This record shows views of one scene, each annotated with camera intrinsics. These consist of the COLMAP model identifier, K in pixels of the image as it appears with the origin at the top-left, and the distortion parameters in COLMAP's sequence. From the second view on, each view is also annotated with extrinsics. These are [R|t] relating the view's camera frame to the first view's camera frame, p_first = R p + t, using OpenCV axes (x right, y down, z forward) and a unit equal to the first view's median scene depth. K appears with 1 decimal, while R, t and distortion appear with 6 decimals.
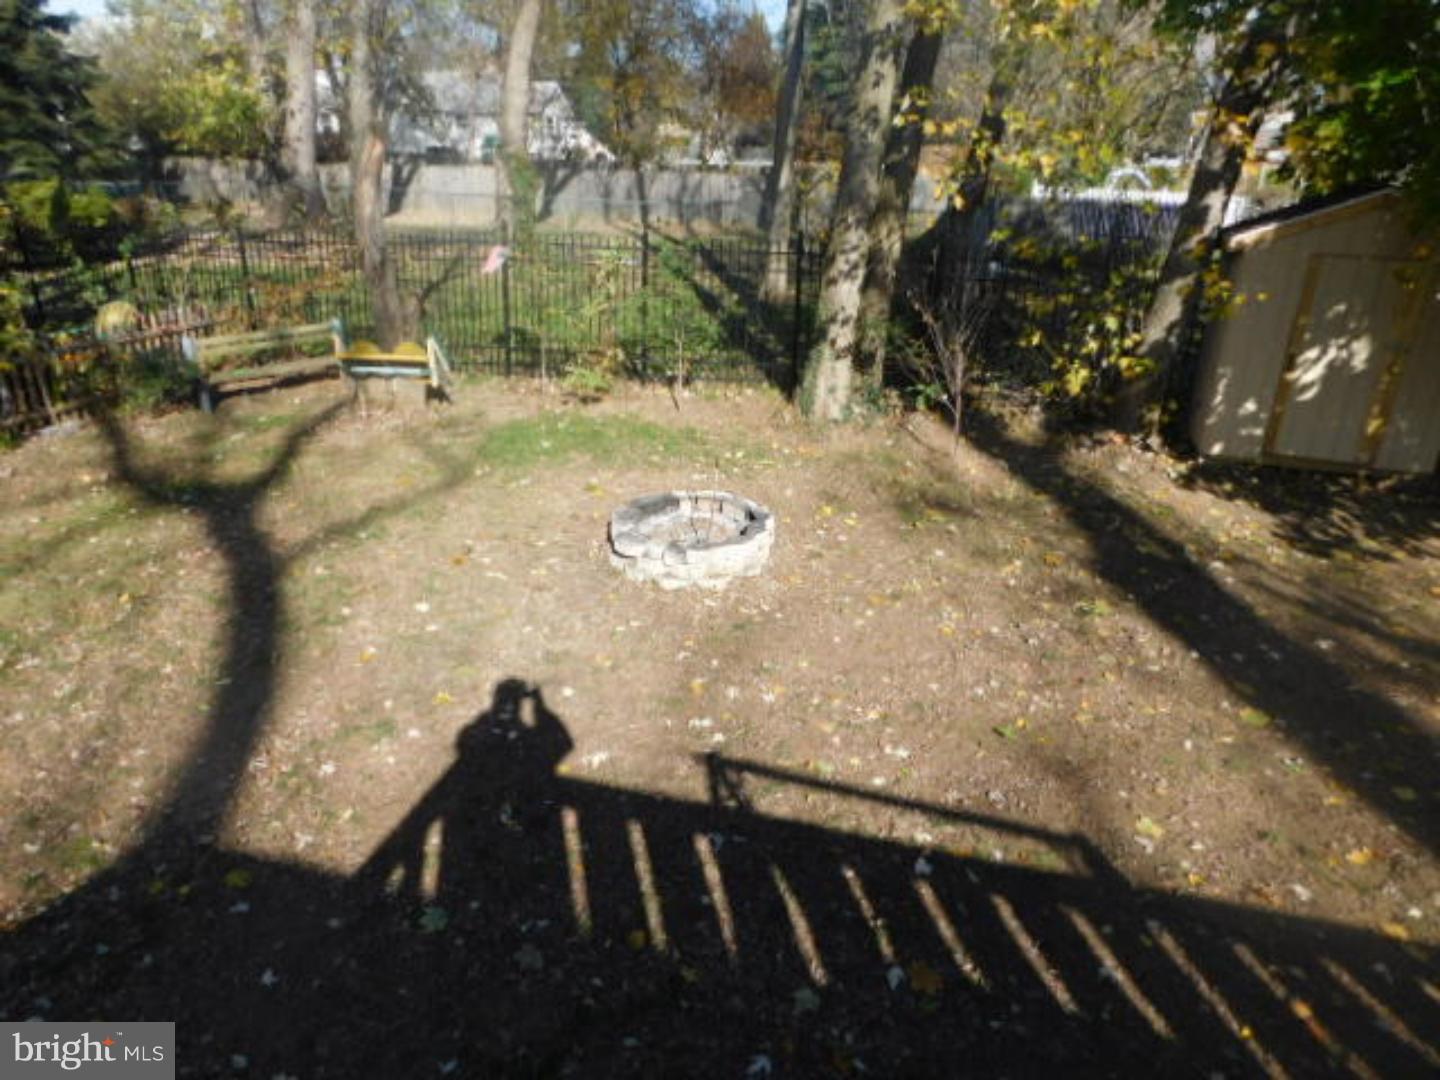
lens RADIAL K [[943.9, 0, 720.3], [0, 943.9, 545.2], [0, 0, 1]] dist [-0.097029, 0.069803]
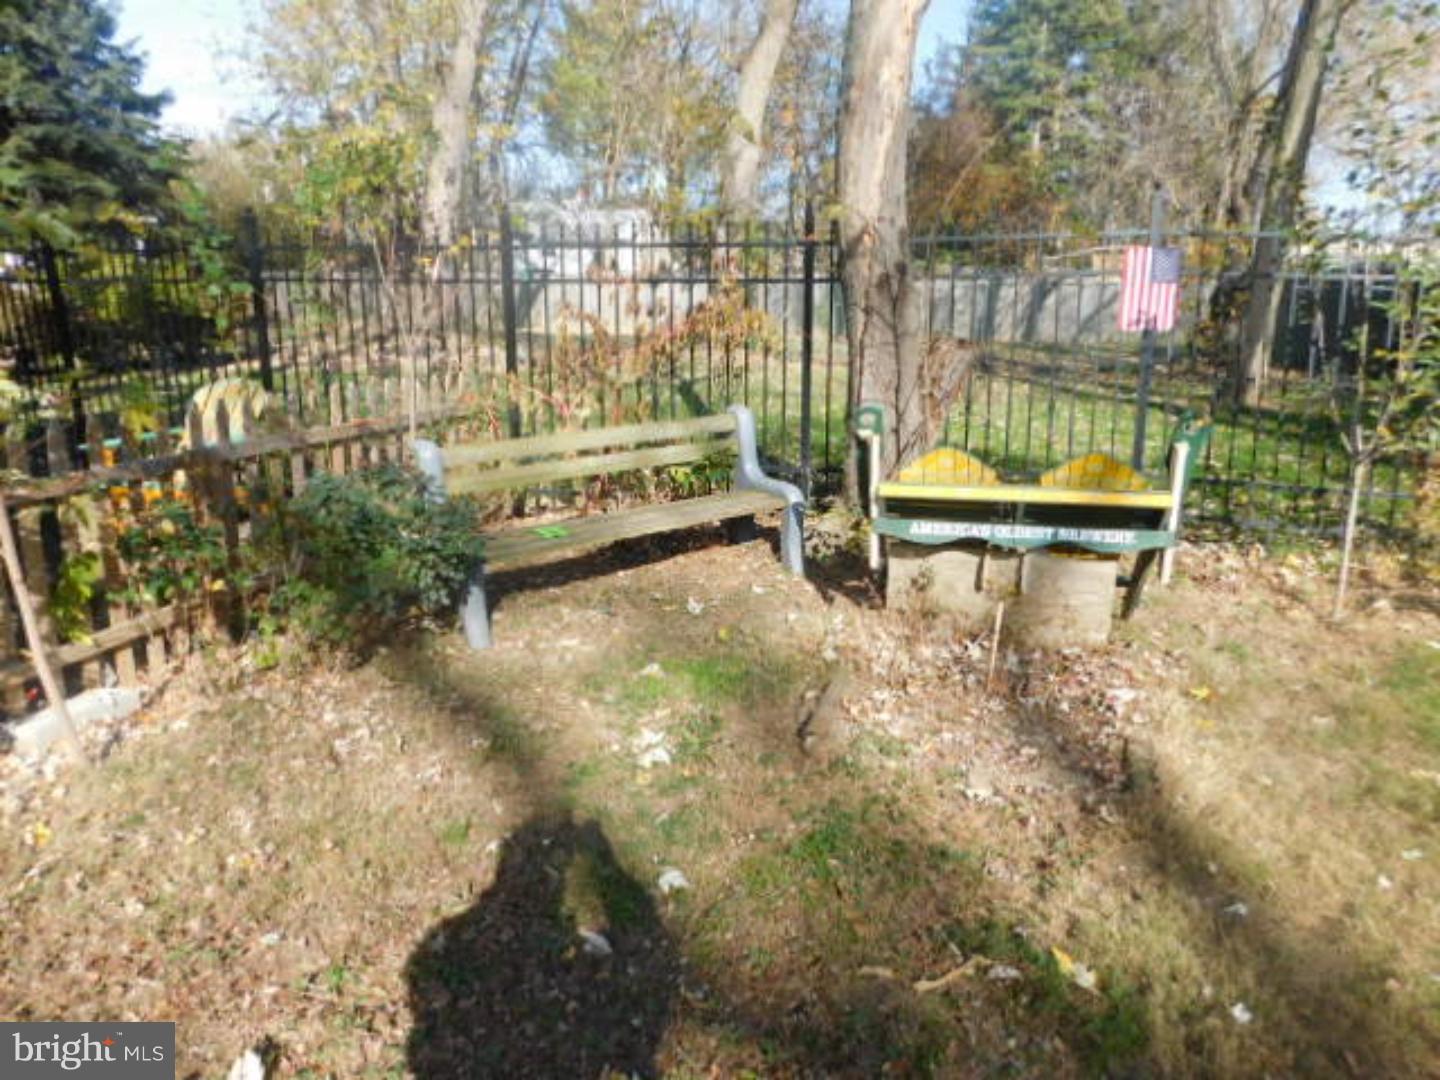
lens RADIAL K [[943.9, 0, 720.3], [0, 943.9, 545.2], [0, 0, 1]] dist [-0.097029, 0.069803]
pose [[0.999800, 0.004414, -0.019510, -0.438707], [-0.007644, 0.985637, -0.168706, -0.114109], [0.018485, 0.168821, 0.985473, 0.605996]]
